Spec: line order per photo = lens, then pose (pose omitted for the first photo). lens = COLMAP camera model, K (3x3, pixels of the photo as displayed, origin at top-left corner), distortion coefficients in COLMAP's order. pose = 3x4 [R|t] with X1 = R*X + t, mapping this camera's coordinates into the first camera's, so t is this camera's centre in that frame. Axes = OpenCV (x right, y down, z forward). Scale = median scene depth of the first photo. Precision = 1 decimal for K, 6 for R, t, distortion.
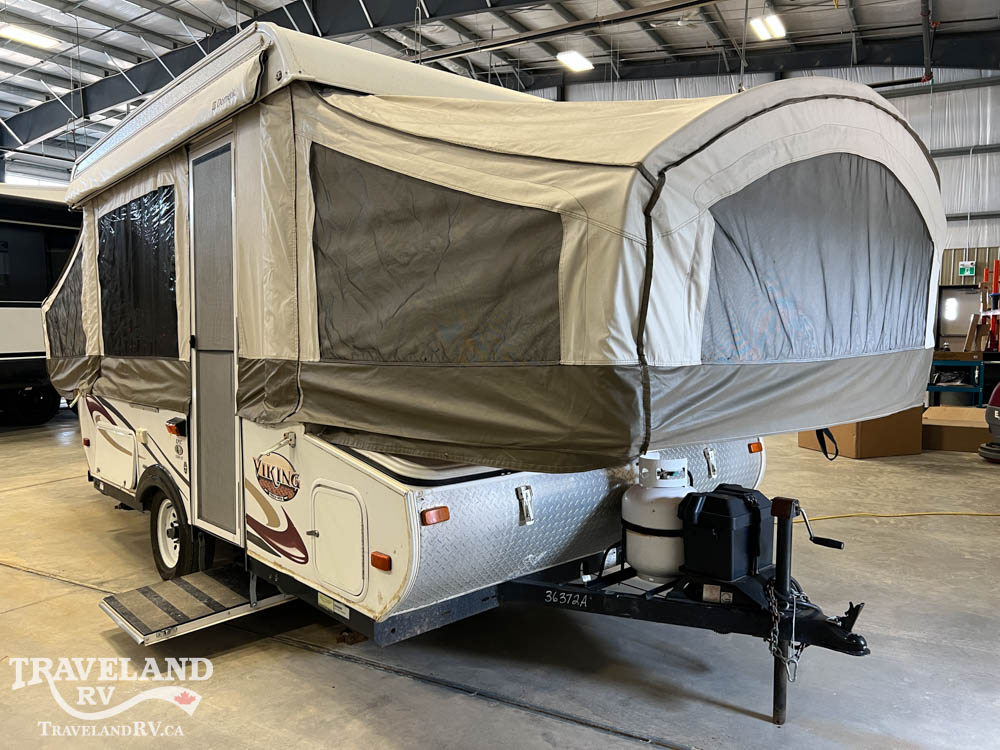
lens RADIAL K [[767.3, 0, 496.1], [0, 767.3, 373.7], [0, 0, 1]] dist [0.010150, -0.002328]
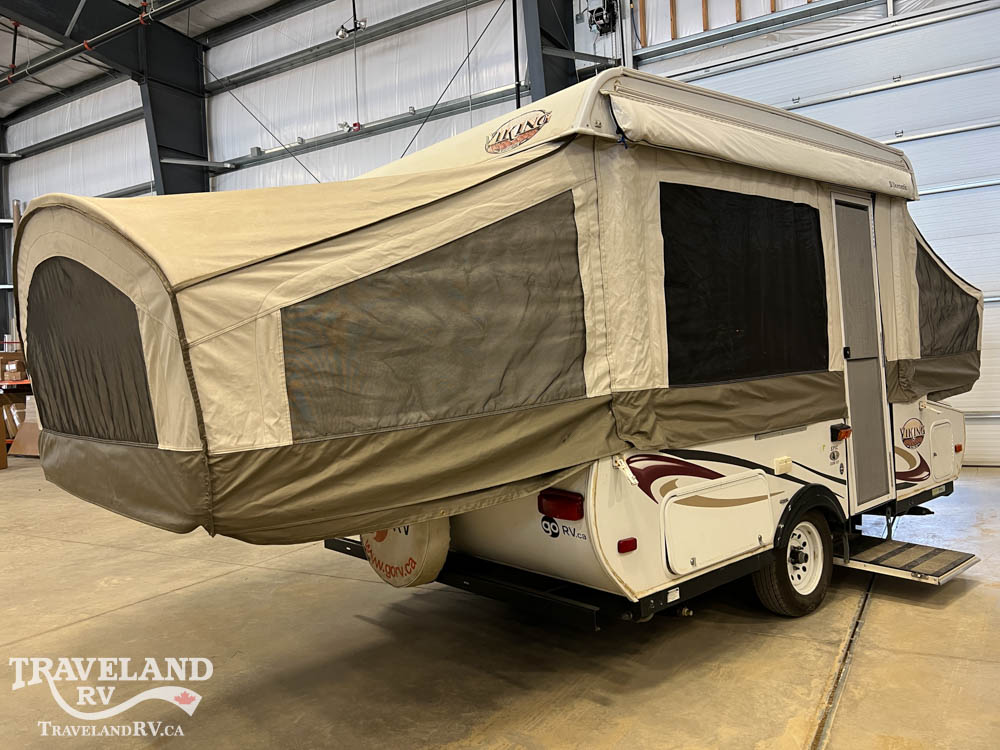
lens RADIAL K [[767.3, 0, 495.7], [0, 767.3, 377.8], [0, 0, 1]] dist [0.010150, -0.002328]
pose [[0.001844, -0.008339, 0.999964, -1.333098], [0.108296, 0.994086, 0.008090, -0.060190], [-0.994117, 0.108277, 0.002736, 1.315546]]
